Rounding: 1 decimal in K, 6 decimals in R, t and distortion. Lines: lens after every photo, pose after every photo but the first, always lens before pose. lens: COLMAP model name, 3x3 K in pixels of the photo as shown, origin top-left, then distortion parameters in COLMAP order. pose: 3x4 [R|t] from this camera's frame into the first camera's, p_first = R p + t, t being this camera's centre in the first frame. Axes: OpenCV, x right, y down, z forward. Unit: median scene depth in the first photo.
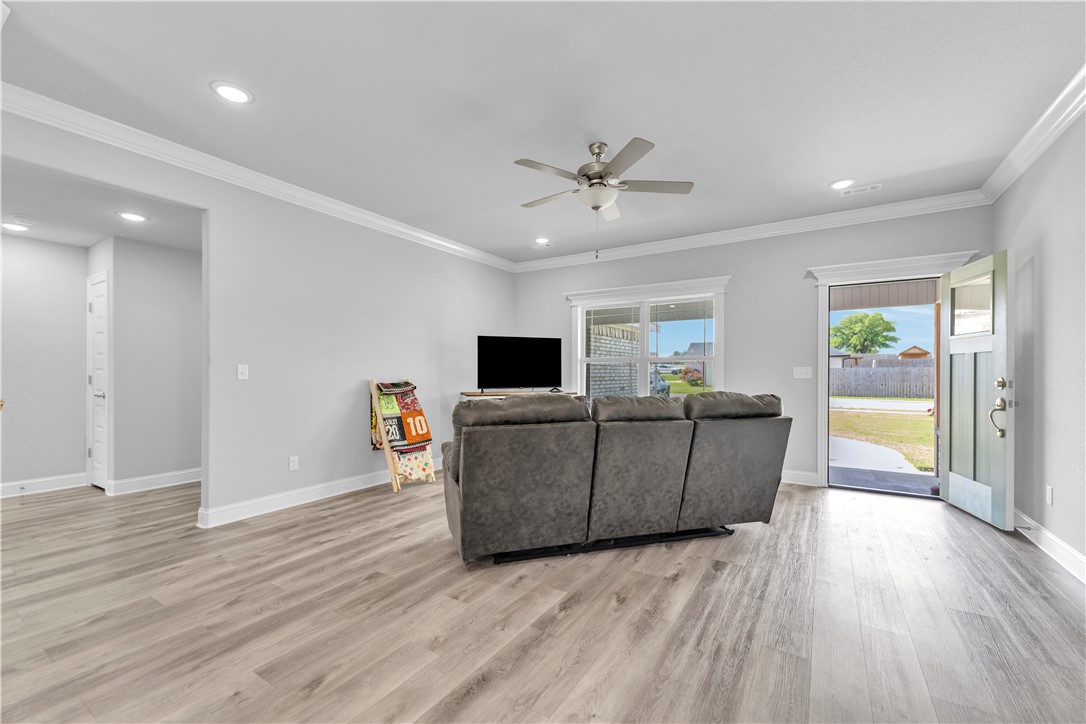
lens RADIAL K [[446.2, 0, 545.4], [0, 446.2, 371.3], [0, 0, 1]] dist [0.004135, -0.000300]
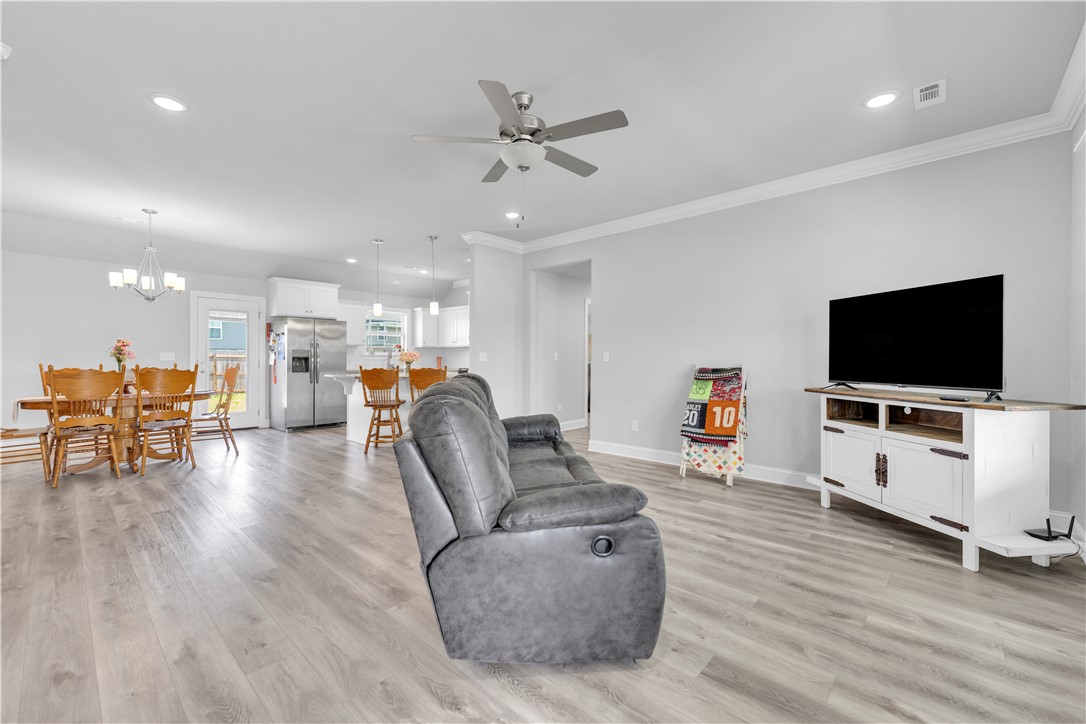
lens RADIAL K [[446.2, 0, 538.3], [0, 446.2, 362.1], [0, 0, 1]] dist [0.004135, -0.000300]
pose [[-0.183803, 0.005161, -0.982949, 0.684243], [-0.001165, 0.999984, 0.005468, 0.008365], [0.982962, 0.002150, -0.183794, 0.839480]]
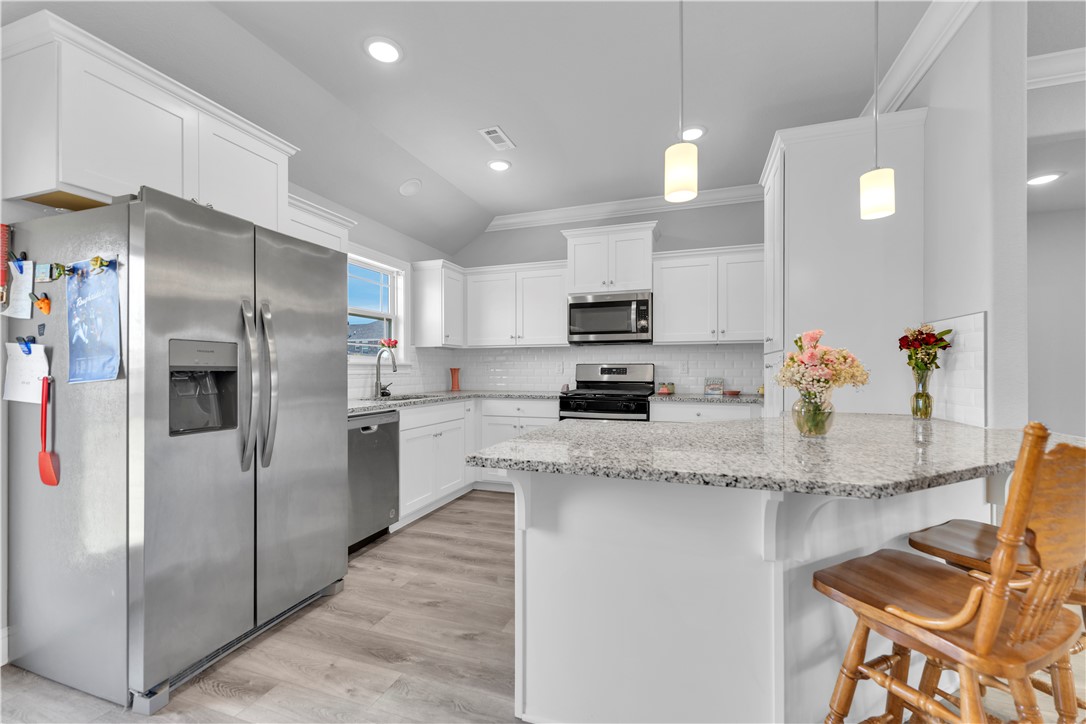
lens RADIAL K [[446.2, 0, 542.7], [0, 446.2, 373.0], [0, 0, 1]] dist [0.004135, -0.000300]
pose [[0.228509, 0.003798, -0.973534, 0.678603], [0.004257, 0.999979, 0.004901, 0.008336], [0.973532, -0.005264, 0.228488, 0.834069]]
